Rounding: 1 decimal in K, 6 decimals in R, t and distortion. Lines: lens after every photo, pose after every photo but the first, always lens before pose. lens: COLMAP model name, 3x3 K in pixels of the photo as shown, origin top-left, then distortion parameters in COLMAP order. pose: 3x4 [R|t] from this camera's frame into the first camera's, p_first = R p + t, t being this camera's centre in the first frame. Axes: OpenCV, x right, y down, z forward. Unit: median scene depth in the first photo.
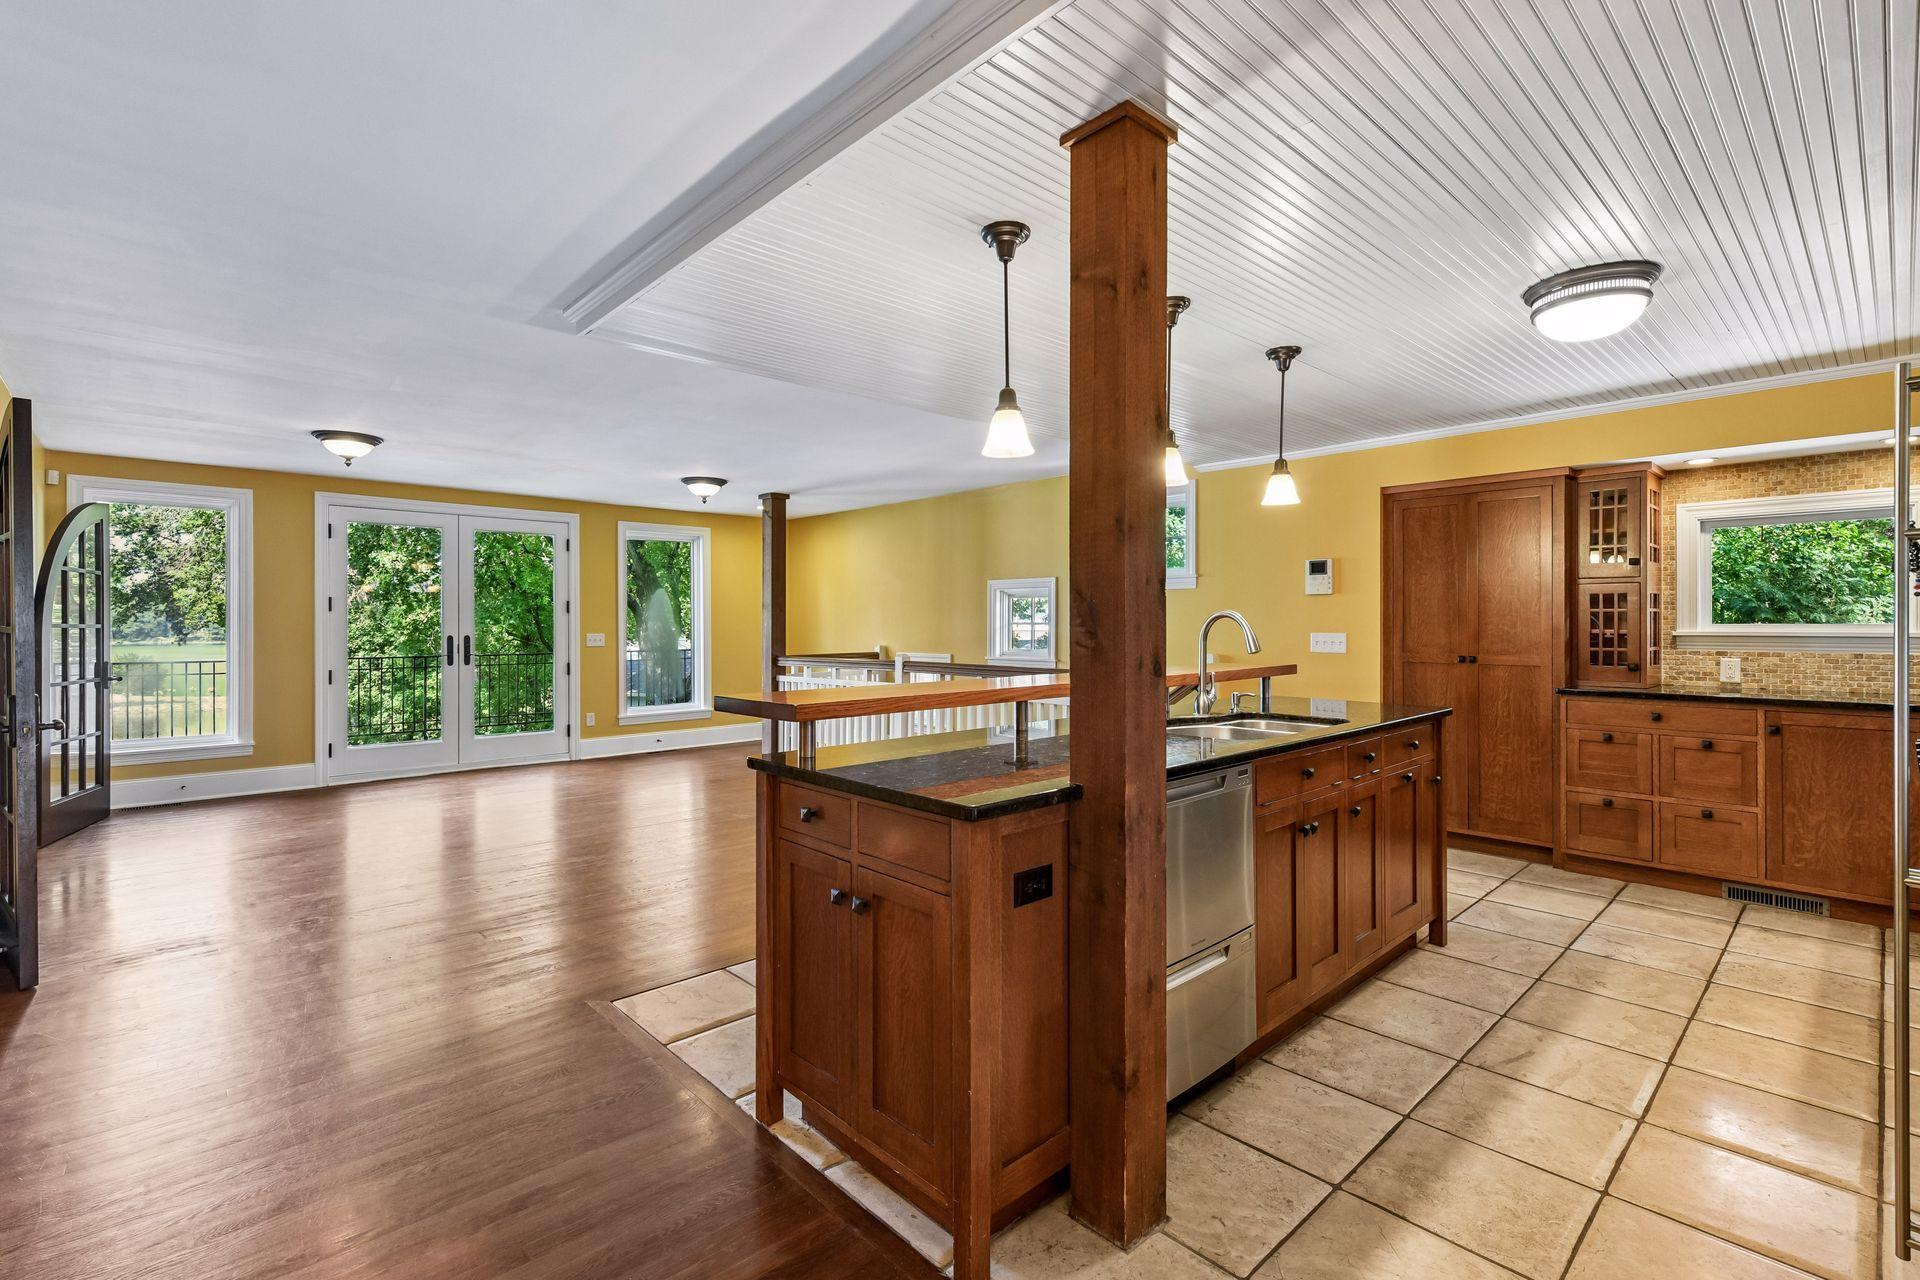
lens RADIAL K [[862.9, 0, 961.1], [0, 862.9, 631.3], [0, 0, 1]] dist [0.017117, 0.000008]
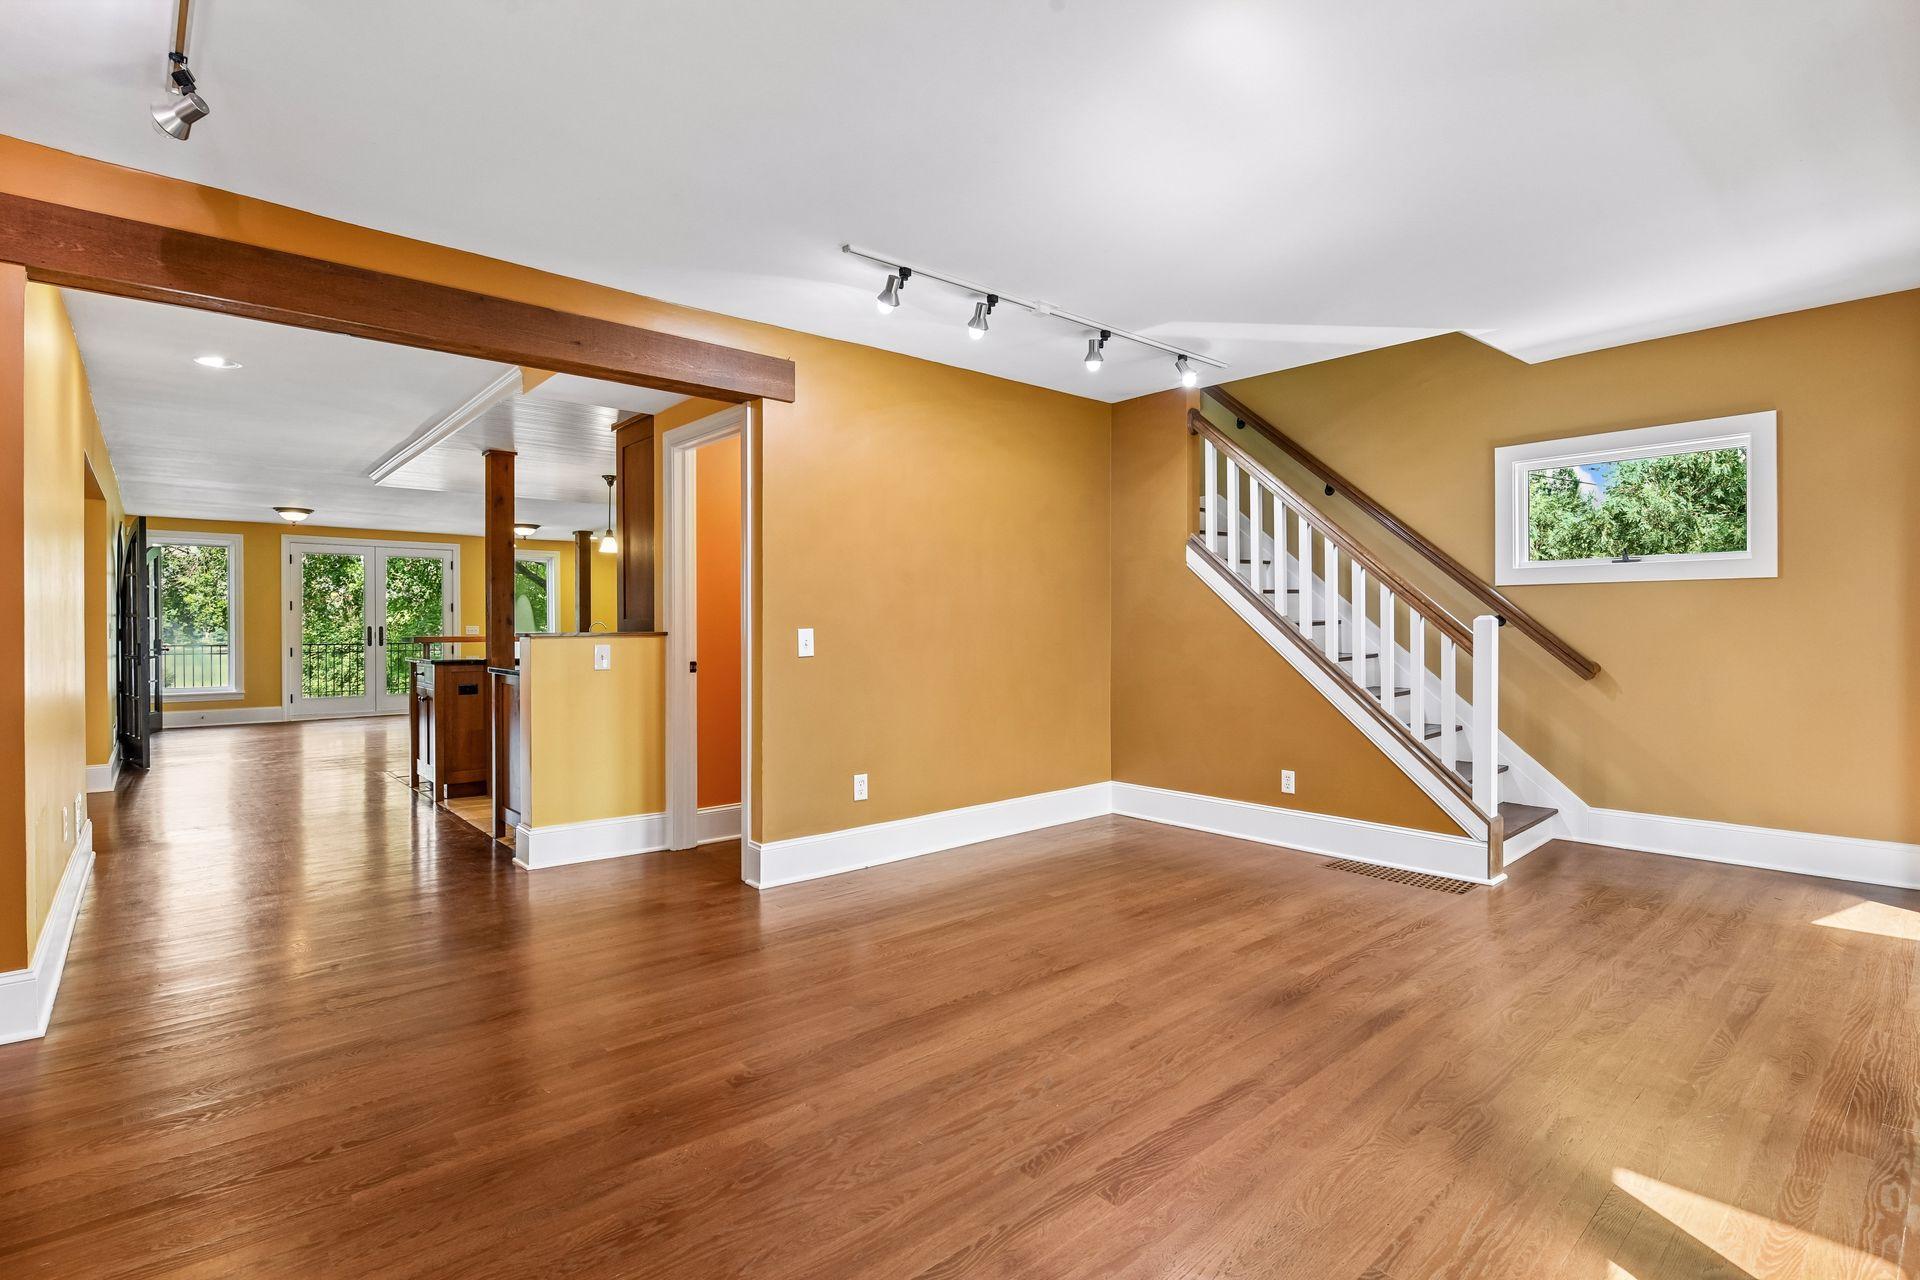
lens RADIAL K [[908.9, 0, 959.9], [0, 908.9, 635.6], [0, 0, 1]] dist [0.003978, -0.000409]
pose [[0.999683, -0.005566, -0.024567, 0.526216], [0.005654, 0.999978, 0.003514, 0.024045], [0.024547, -0.003652, 0.999692, -0.619070]]
